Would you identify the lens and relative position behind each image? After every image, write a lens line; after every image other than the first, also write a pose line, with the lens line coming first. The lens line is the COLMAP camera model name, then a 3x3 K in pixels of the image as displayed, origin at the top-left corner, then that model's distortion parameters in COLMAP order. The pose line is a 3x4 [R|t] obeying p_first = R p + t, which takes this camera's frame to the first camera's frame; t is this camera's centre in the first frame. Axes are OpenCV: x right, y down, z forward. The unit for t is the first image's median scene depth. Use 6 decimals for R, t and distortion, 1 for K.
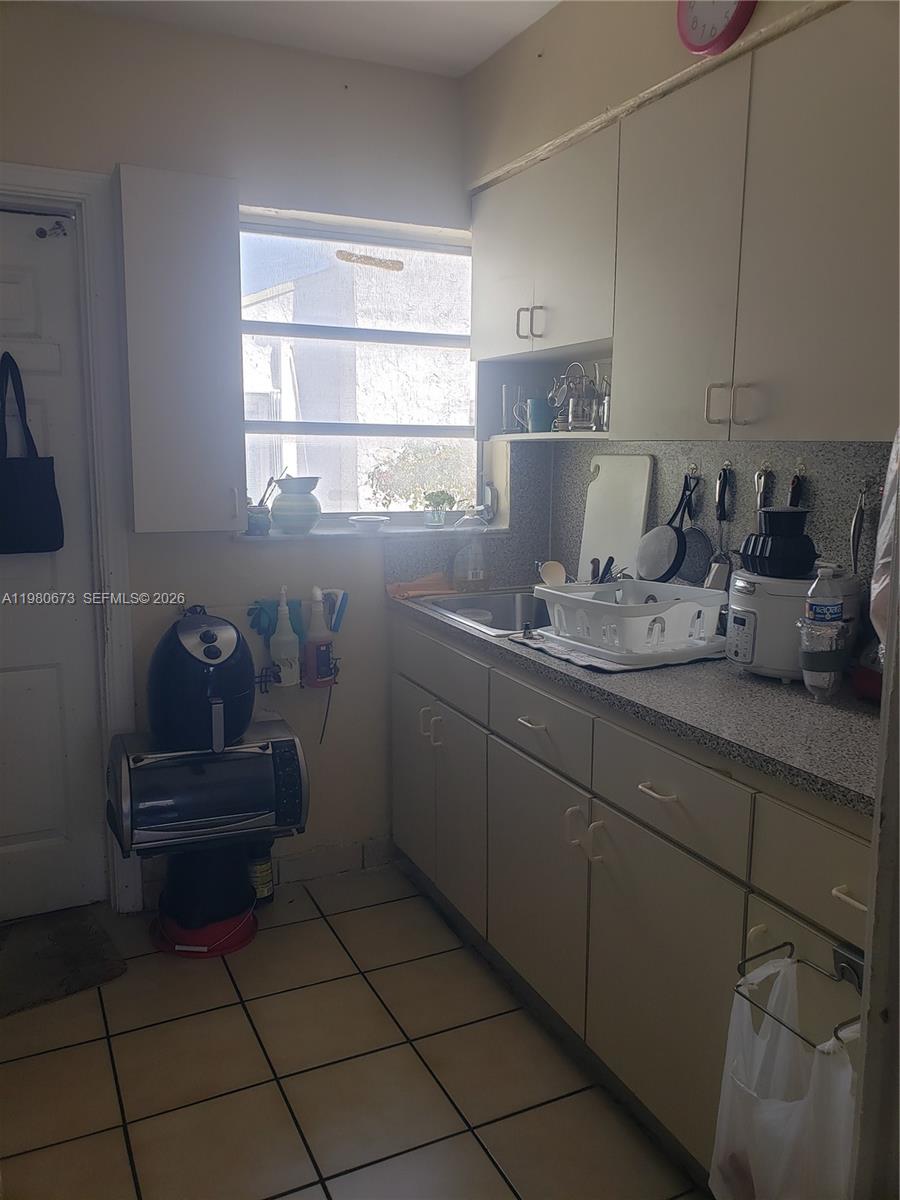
lens RADIAL K [[925.0, 0, 450.0], [0, 925.0, 600.0], [0, 0, 1]] dist [0.000725, 0.002228]
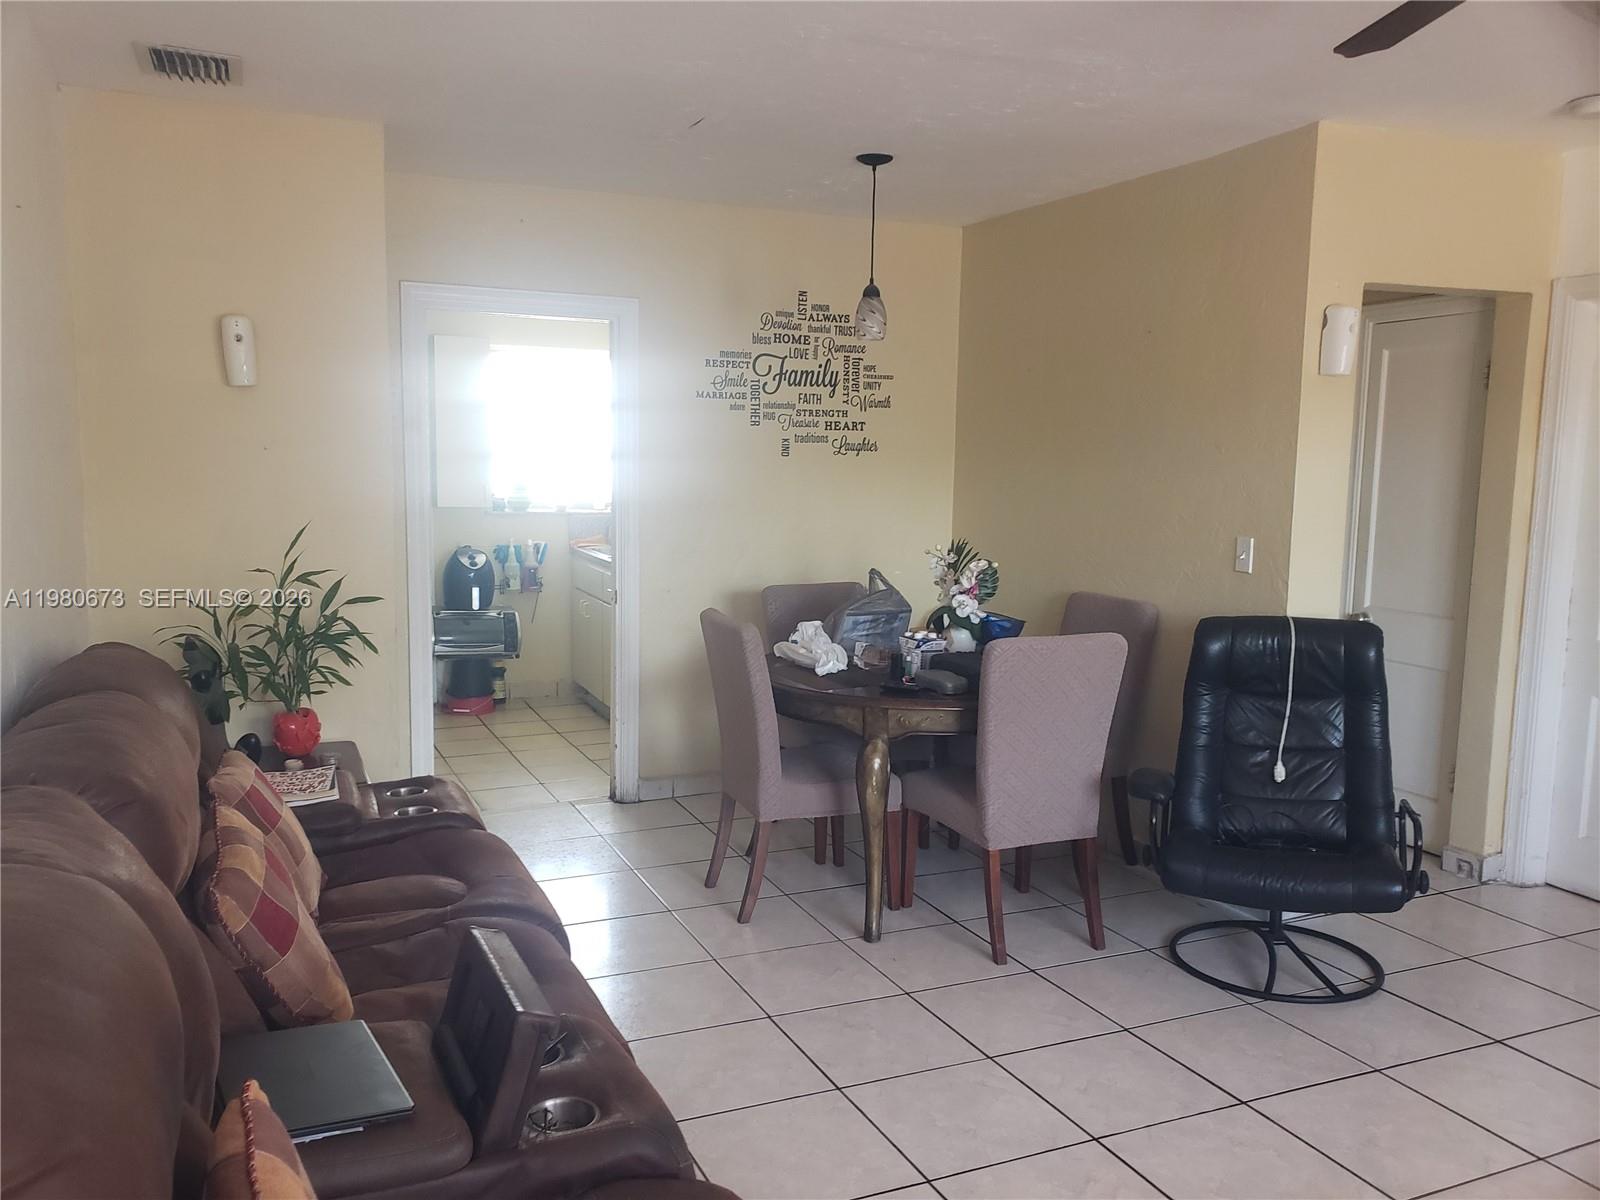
lens RADIAL K [[1233.3, 0, 793.8], [0, 1233.3, 629.1], [0, 0, 1]] dist [0.000725, 0.002228]
pose [[0.999563, 0.008833, -0.028220, 0.529011], [-0.009740, 0.999435, -0.032154, 0.276236], [0.027920, 0.032415, 0.999084, -1.704448]]
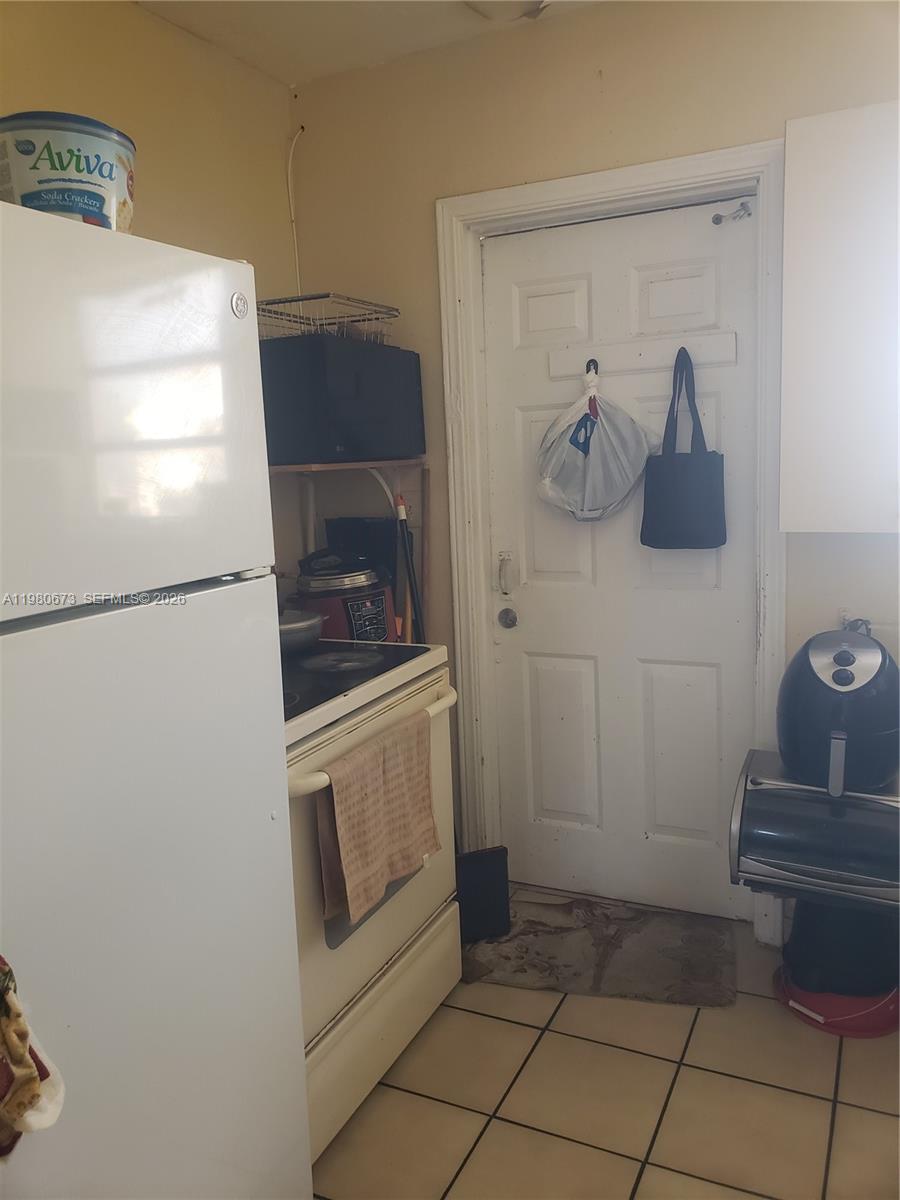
lens RADIAL K [[937.3, 0, 450.4], [0, 937.3, 586.5], [0, 0, 1]] dist [0.003585, 0.007069]
pose [[0.618821, 0.080982, -0.781347, 0.175580], [-0.081685, 0.995913, 0.038526, -0.028320], [0.781274, 0.039983, 0.622907, 0.178244]]
